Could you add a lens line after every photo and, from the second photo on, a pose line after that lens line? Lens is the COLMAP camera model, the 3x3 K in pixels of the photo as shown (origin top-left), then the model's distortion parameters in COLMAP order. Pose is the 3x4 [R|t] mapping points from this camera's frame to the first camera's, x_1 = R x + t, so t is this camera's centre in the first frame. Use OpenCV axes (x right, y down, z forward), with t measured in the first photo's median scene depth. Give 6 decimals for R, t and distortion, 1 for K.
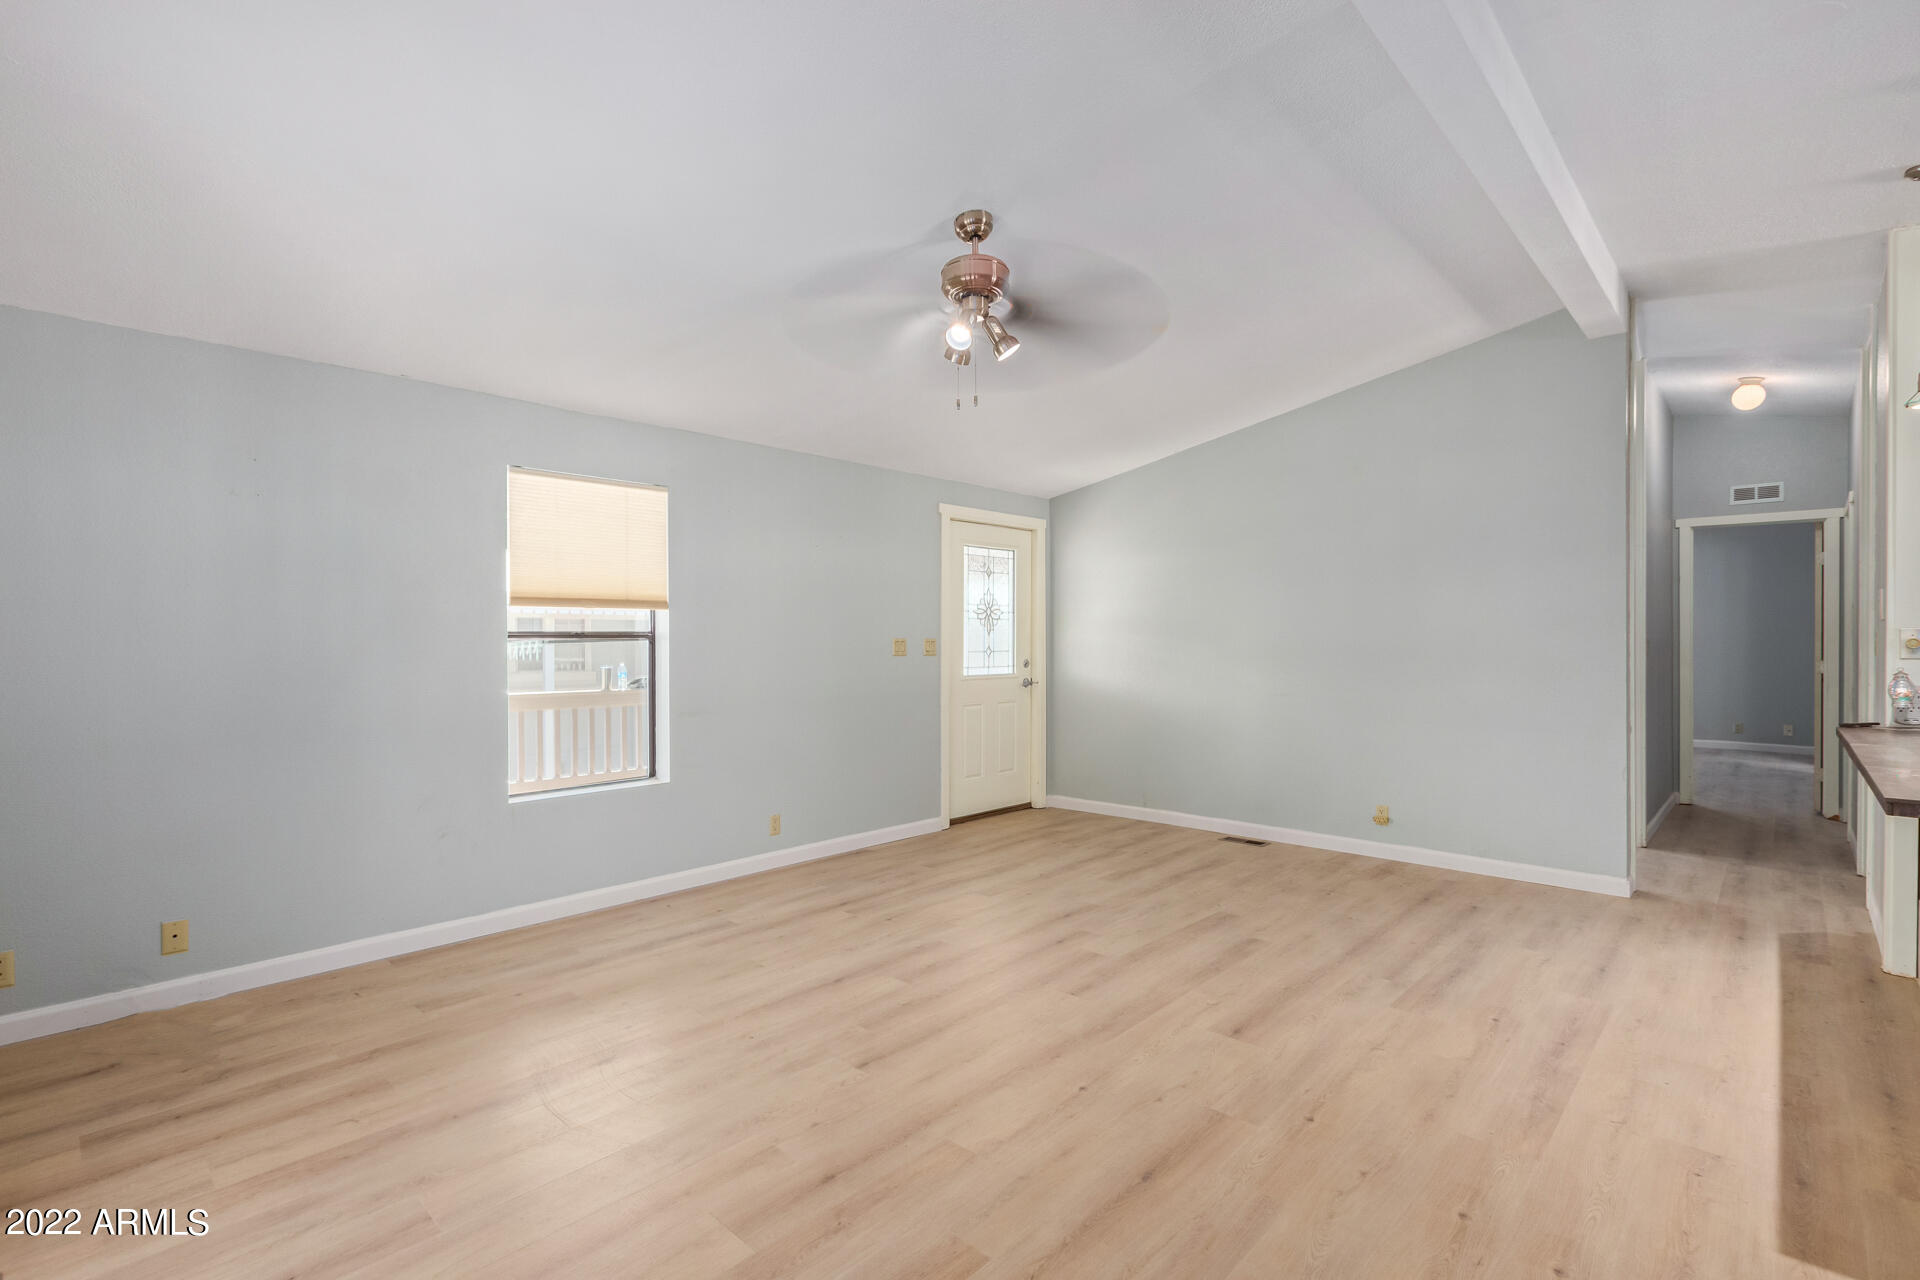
lens RADIAL K [[878.8, 0, 967.7], [0, 878.8, 638.8], [0, 0, 1]] dist [0.004147, -0.000887]
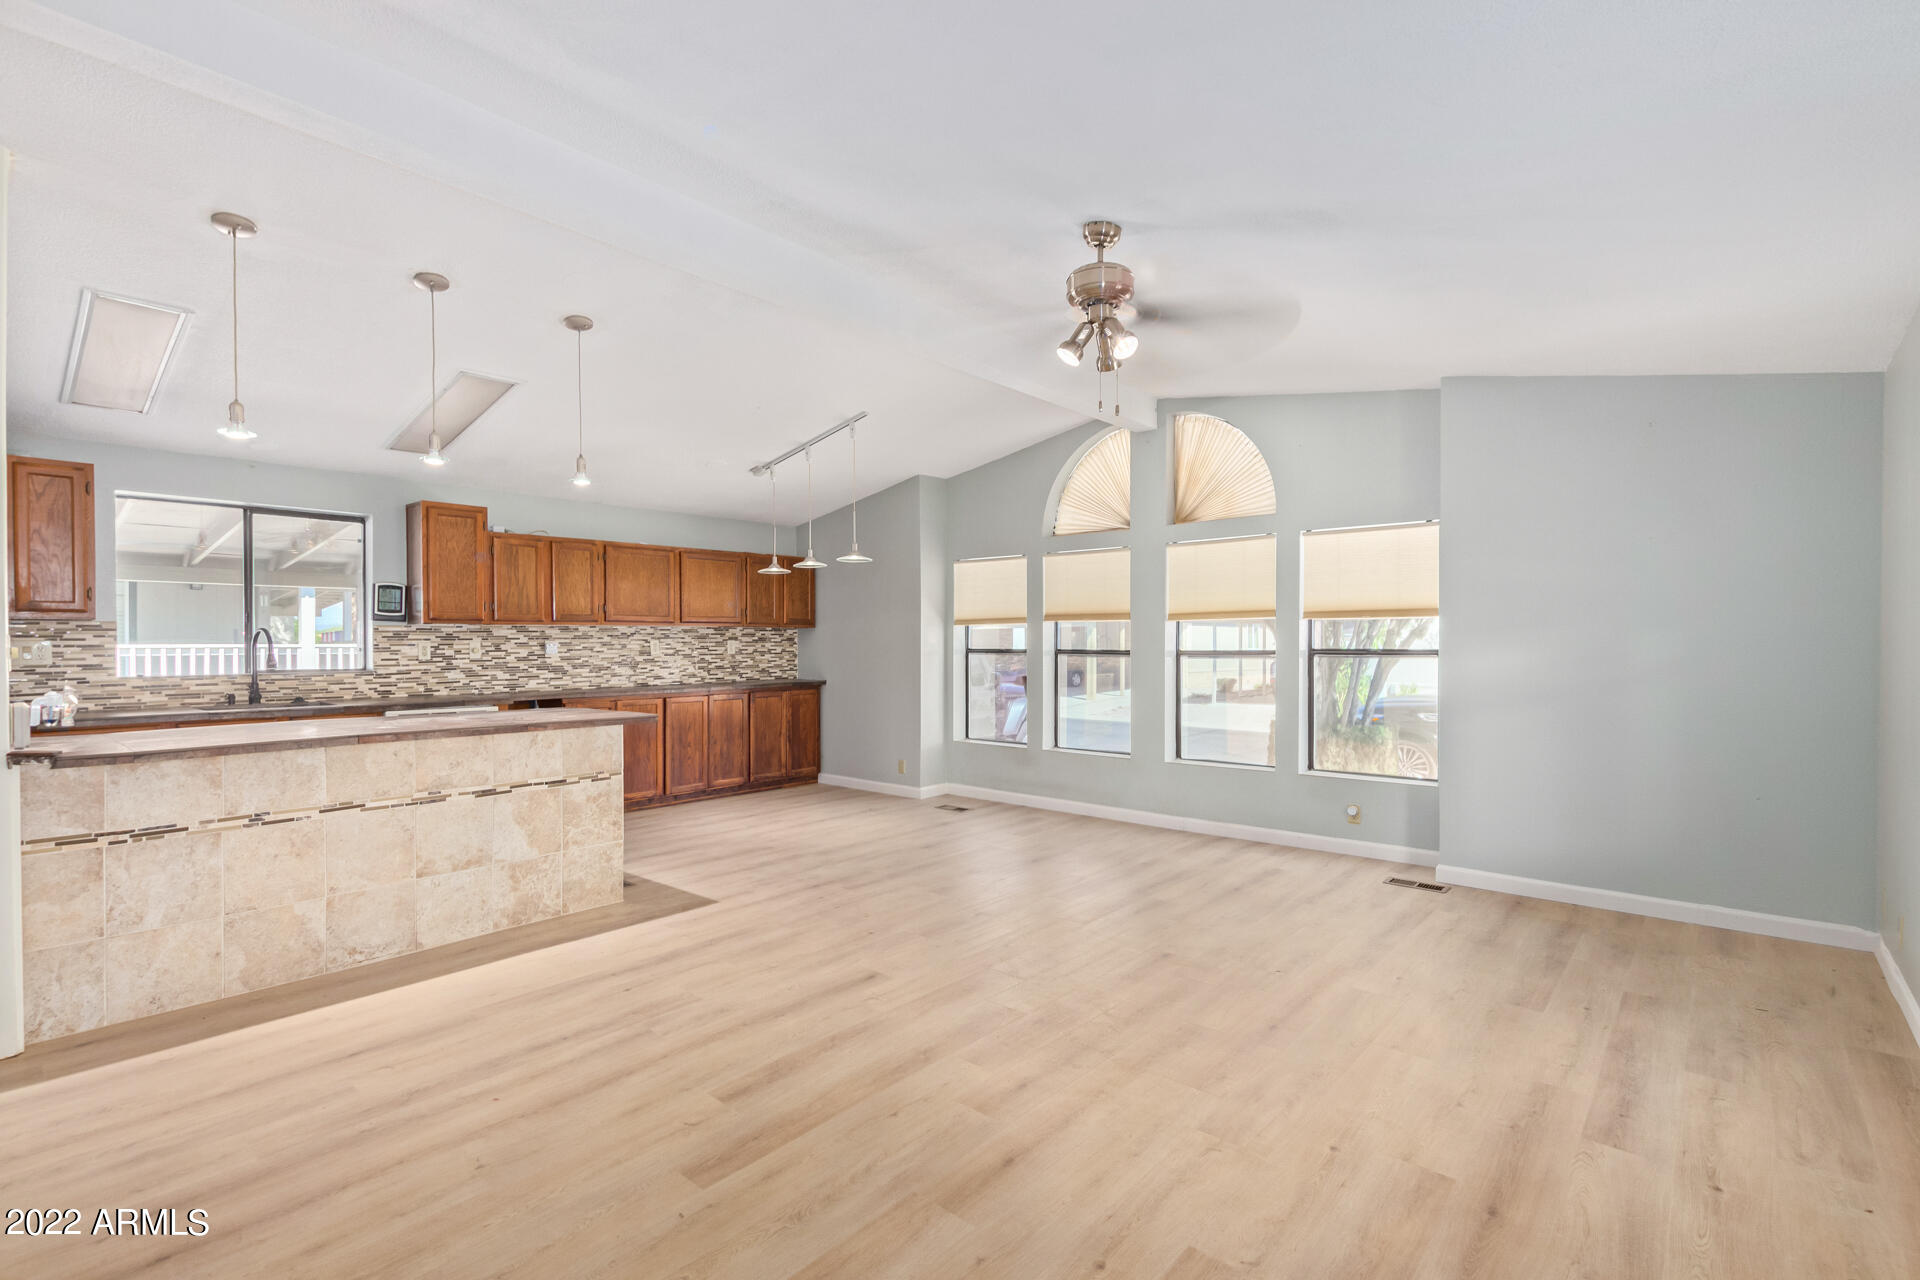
lens RADIAL K [[878.8, 0, 953.2], [0, 878.8, 644.8], [0, 0, 1]] dist [0.004147, -0.000887]
pose [[-0.999512, 0.007522, -0.030321, 0.177071], [0.007523, 0.999972, 0.000057, 0.003028], [0.030320, -0.000171, -0.999540, 1.685462]]
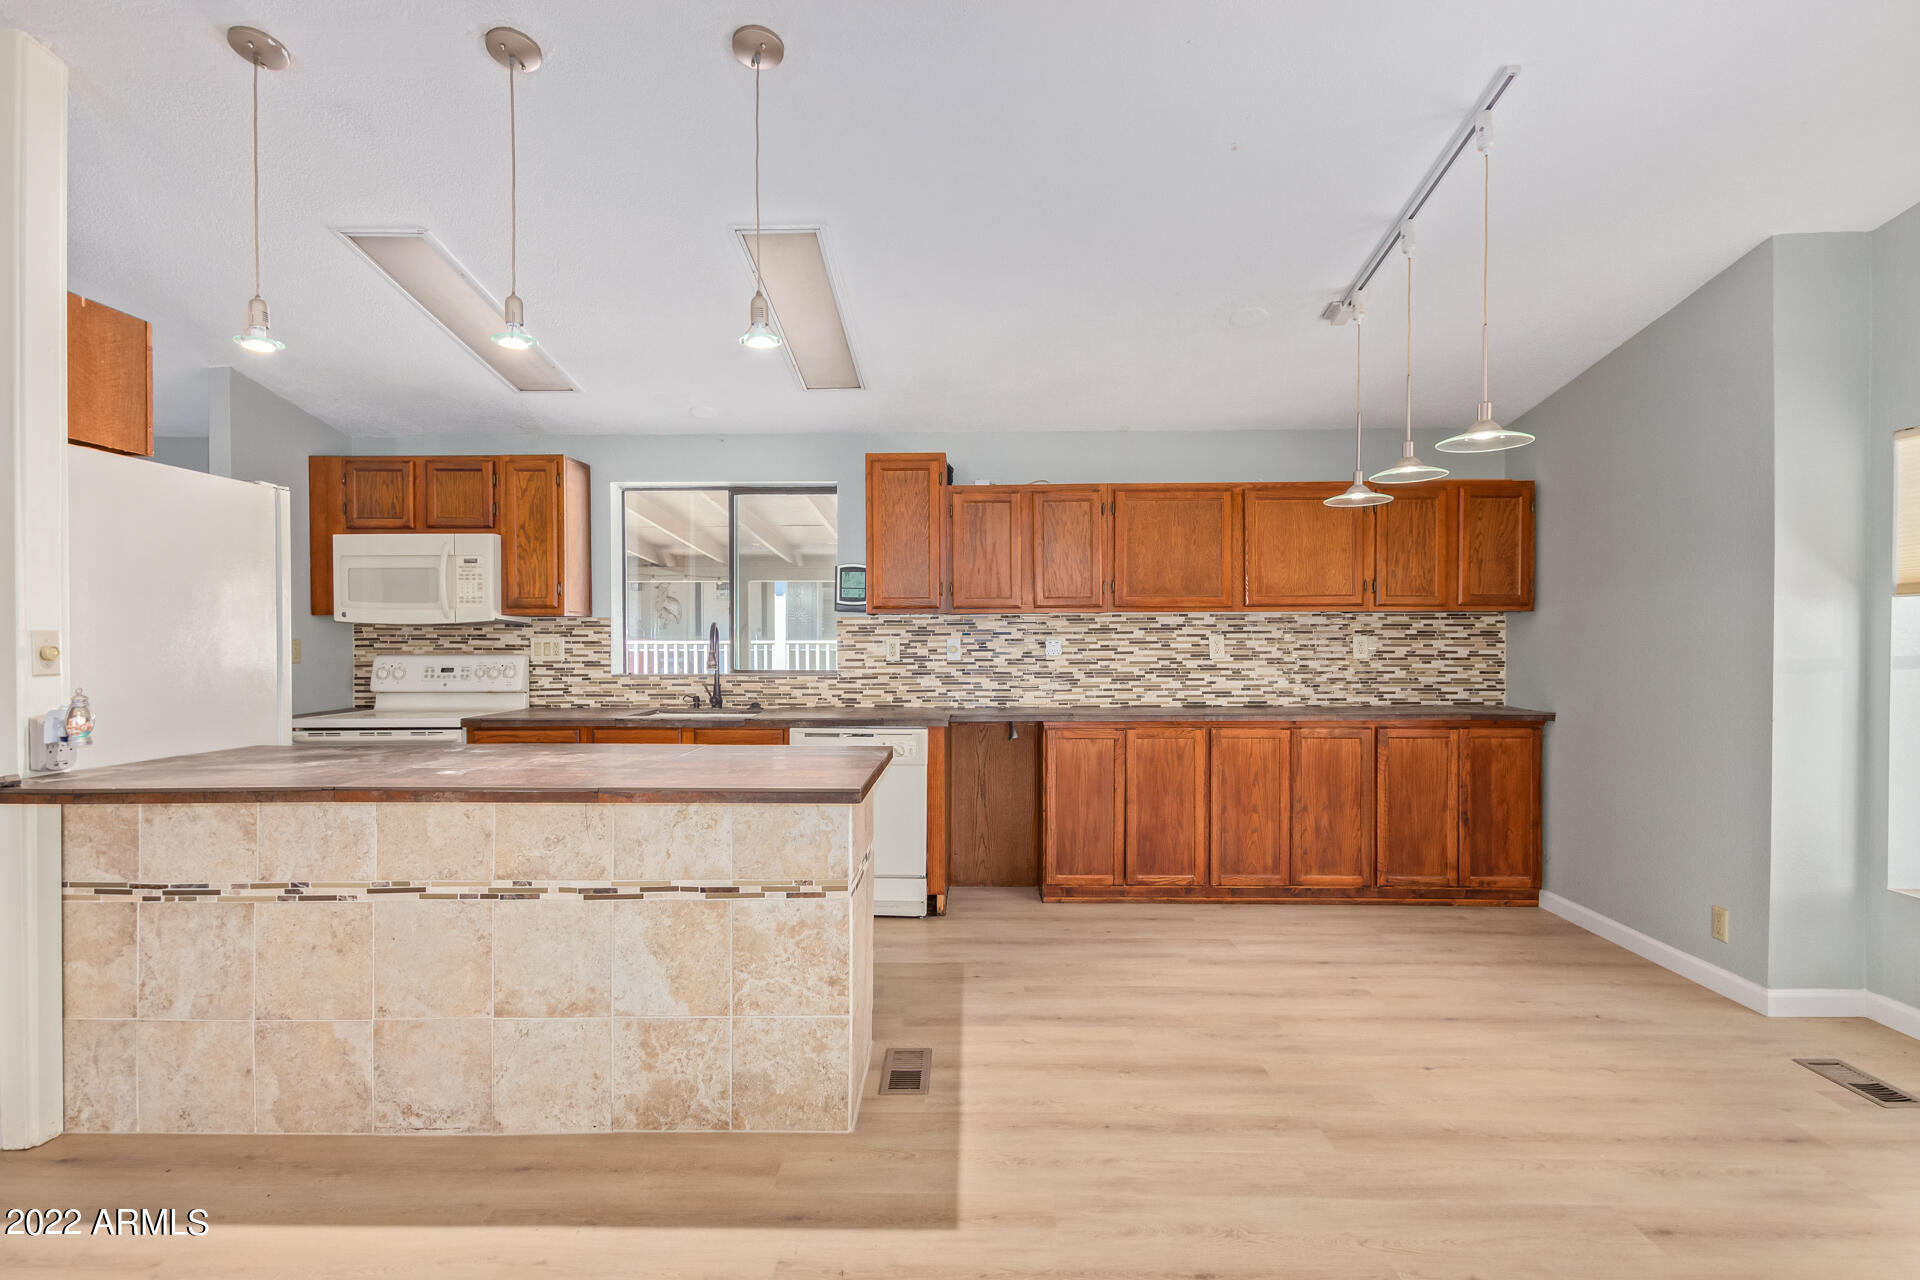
lens RADIAL K [[928.1, 0, 957.6], [0, 928.1, 648.2], [0, 0, 1]] dist [0.011717, -0.001996]
pose [[-0.664965, -0.001464, 0.746873, 0.044982], [0.002342, 0.999989, 0.004046, -0.000151], [-0.746871, 0.004439, -0.664954, 0.862159]]
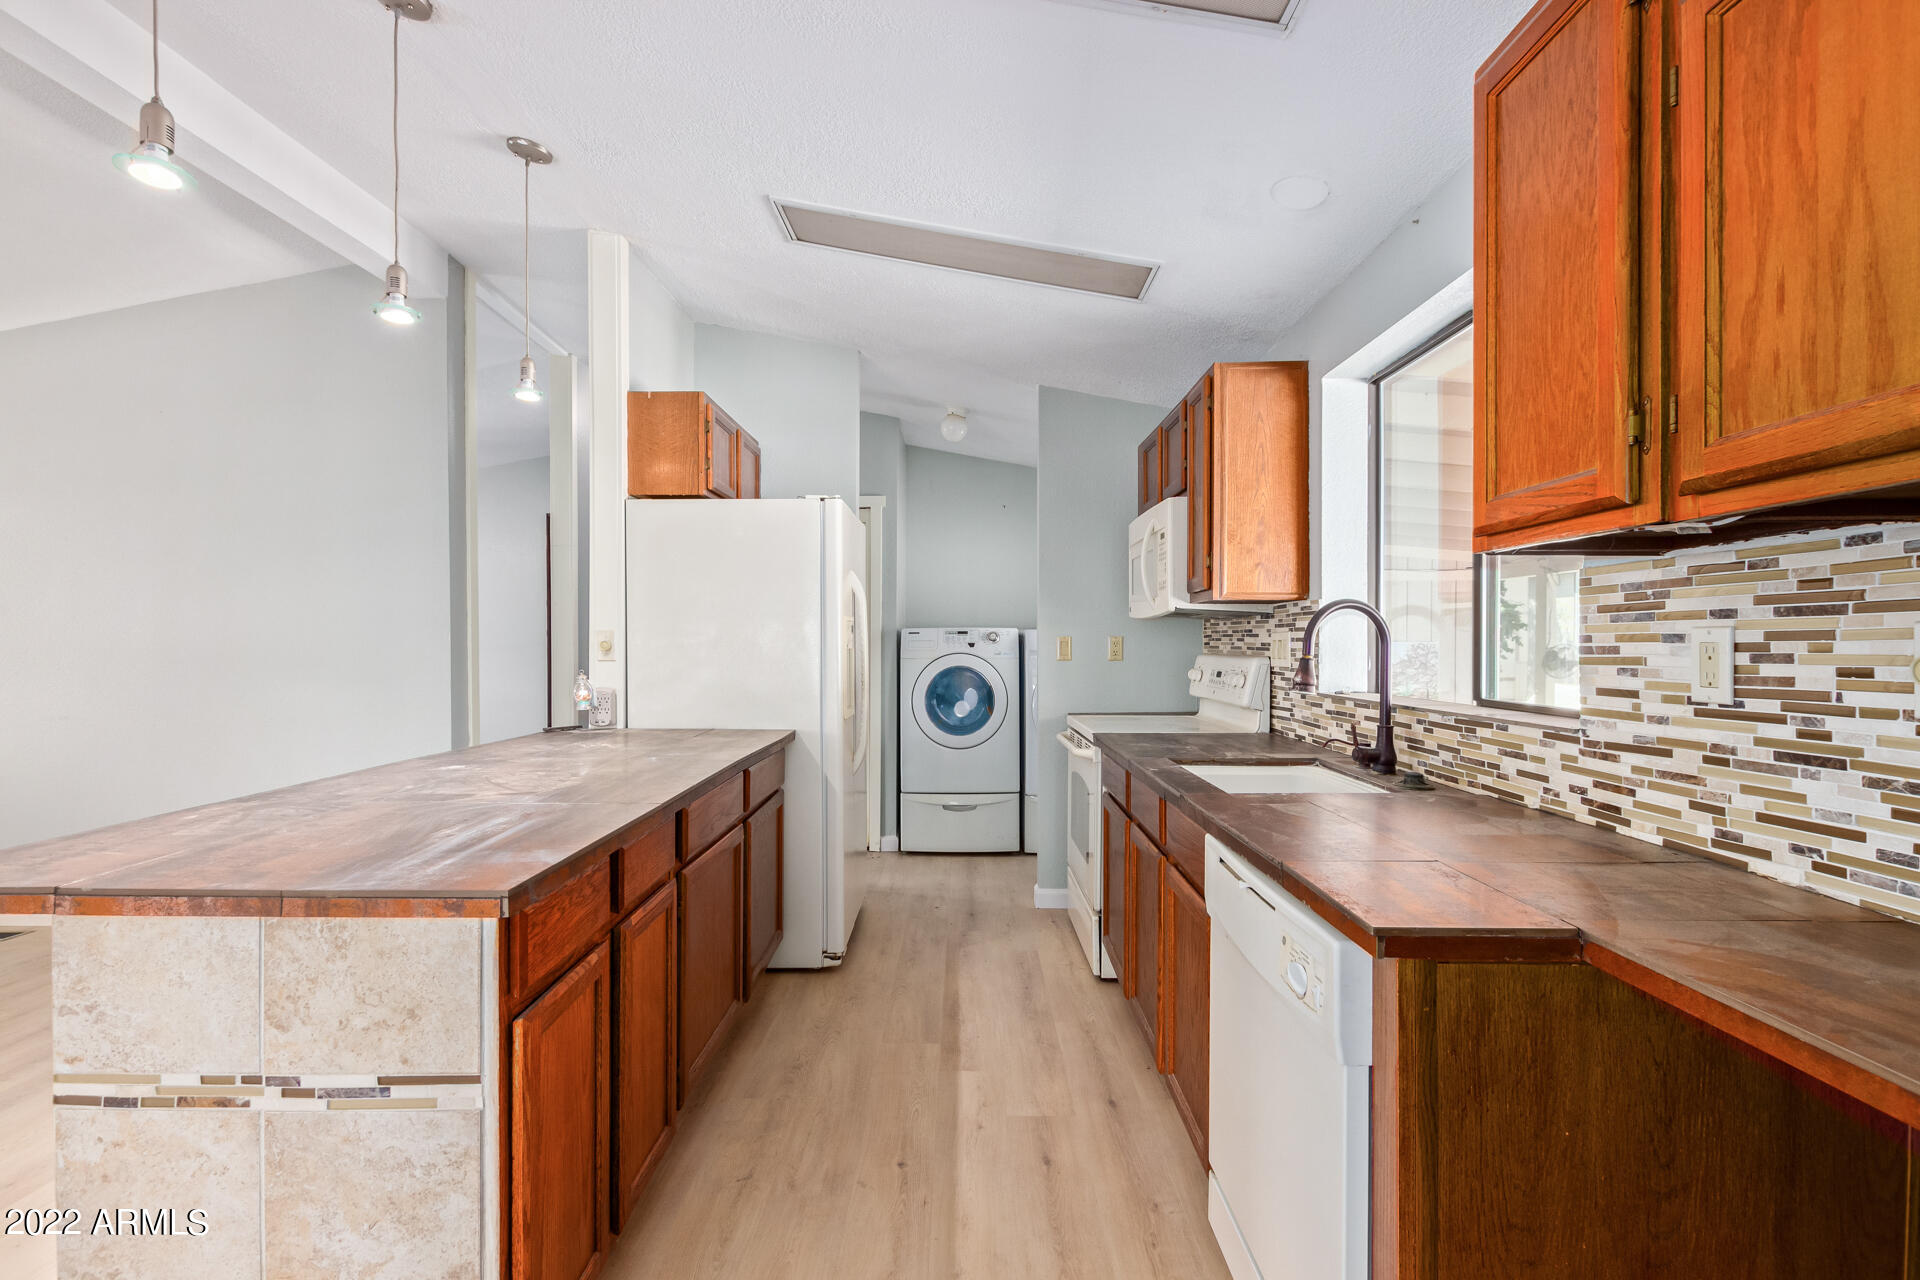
lens RADIAL K [[878.8, 0, 949.2], [0, 878.8, 646.6], [0, 0, 1]] dist [0.004147, -0.000887]
pose [[0.738725, 0.001005, 0.674006, 0.612005], [-0.006008, 0.999969, 0.005094, -0.000304], [-0.673980, -0.007813, 0.738709, -0.003281]]
